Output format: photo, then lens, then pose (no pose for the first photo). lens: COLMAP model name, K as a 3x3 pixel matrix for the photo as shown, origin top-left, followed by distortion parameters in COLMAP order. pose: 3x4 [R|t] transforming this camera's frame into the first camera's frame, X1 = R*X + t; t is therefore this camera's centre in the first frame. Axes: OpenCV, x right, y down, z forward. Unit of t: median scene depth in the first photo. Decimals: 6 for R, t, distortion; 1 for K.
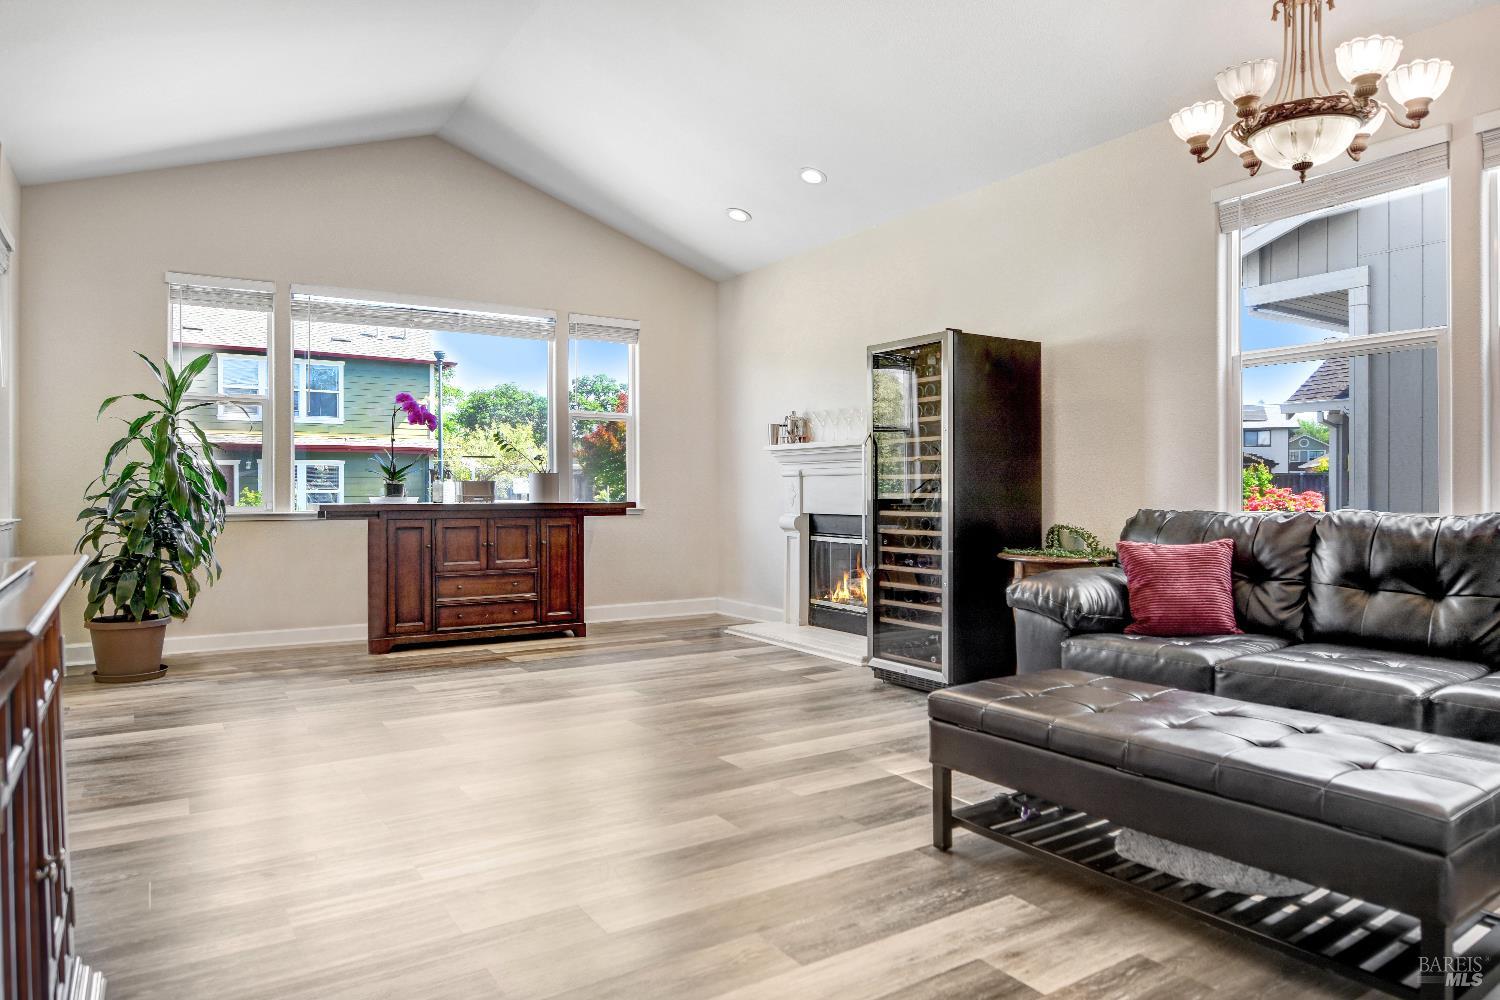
lens RADIAL K [[921.1, 0, 758.1], [0, 921.1, 494.7], [0, 0, 1]] dist [-0.014108, 0.001573]
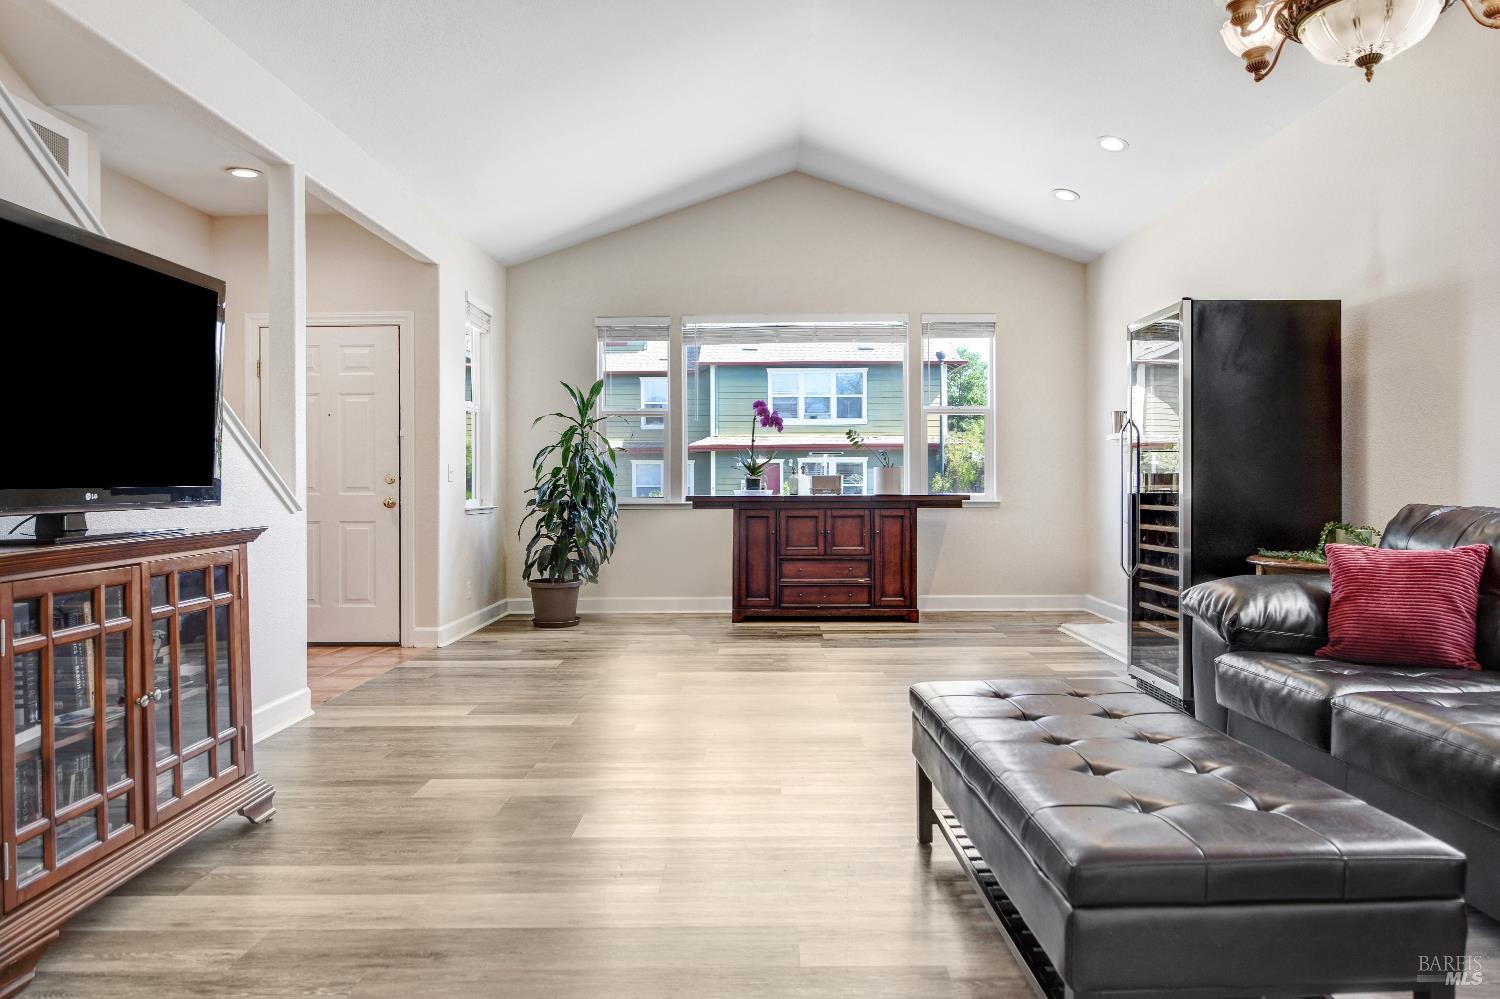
lens RADIAL K [[926.5, 0, 795.5], [0, 926.5, 492.2], [0, 0, 1]] dist [-0.006068, 0.004312]
pose [[0.843014, -0.000045, -0.537891, 0.284386], [0.002621, 0.999988, 0.004025, 0.000861], [0.537885, -0.004803, 0.843005, 0.037402]]
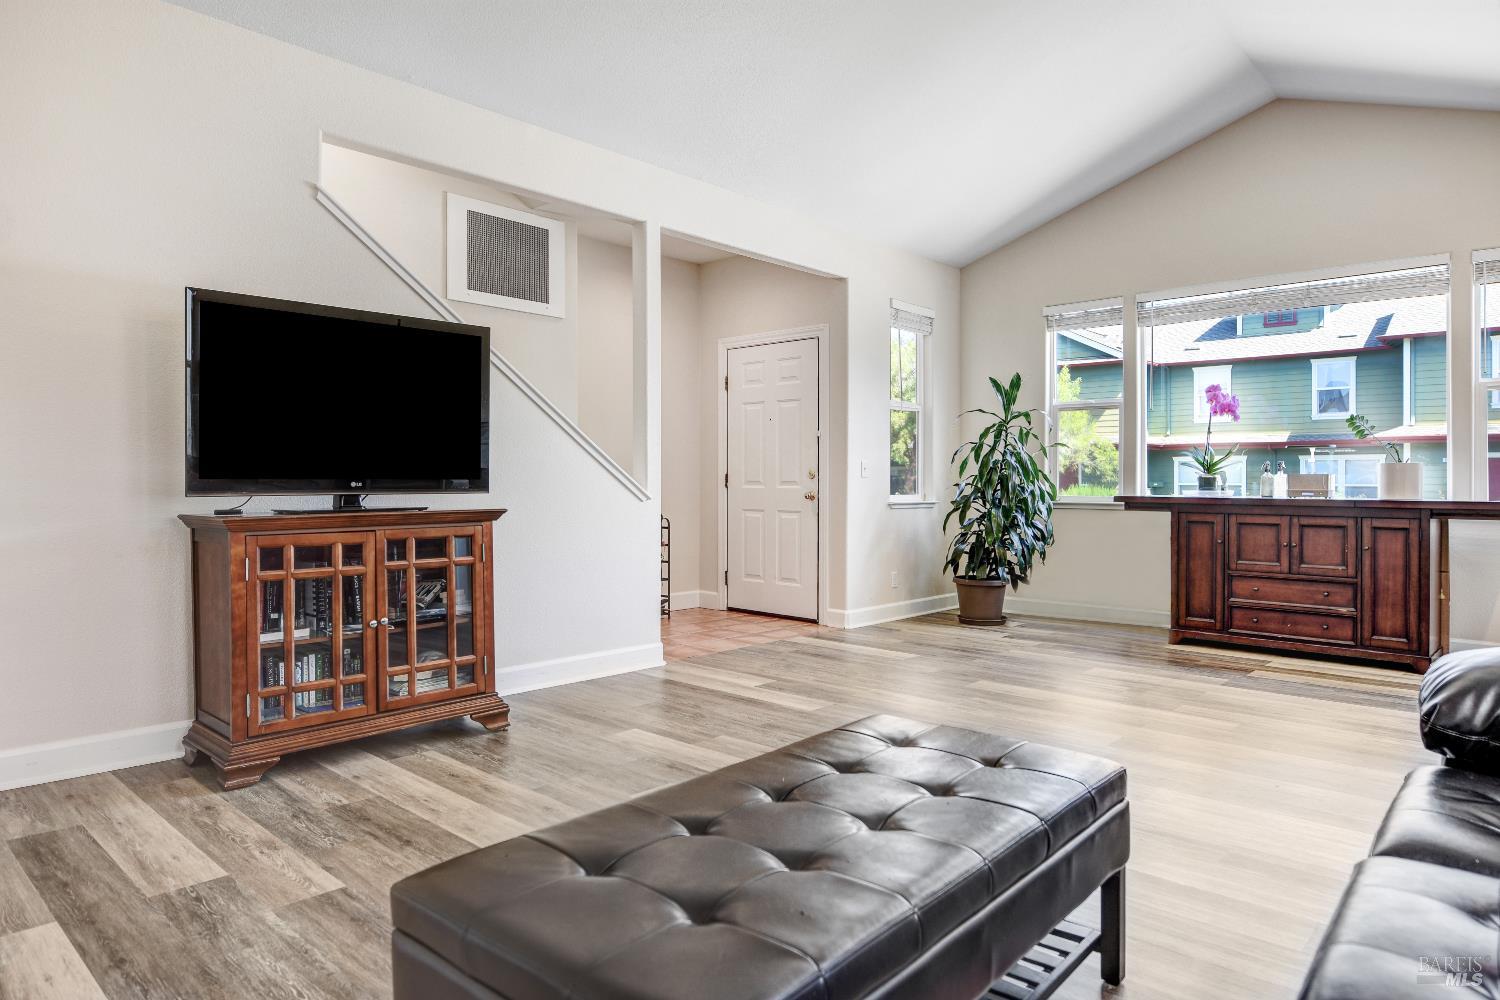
lens RADIAL K [[921.1, 0, 758.1], [0, 921.1, 494.7], [0, 0, 1]] dist [-0.014108, 0.001573]
pose [[0.250097, 0.016262, -0.968084, 0.440919], [-0.011876, 0.999835, 0.013727, -0.000607], [0.968148, 0.008064, 0.250249, 0.287980]]
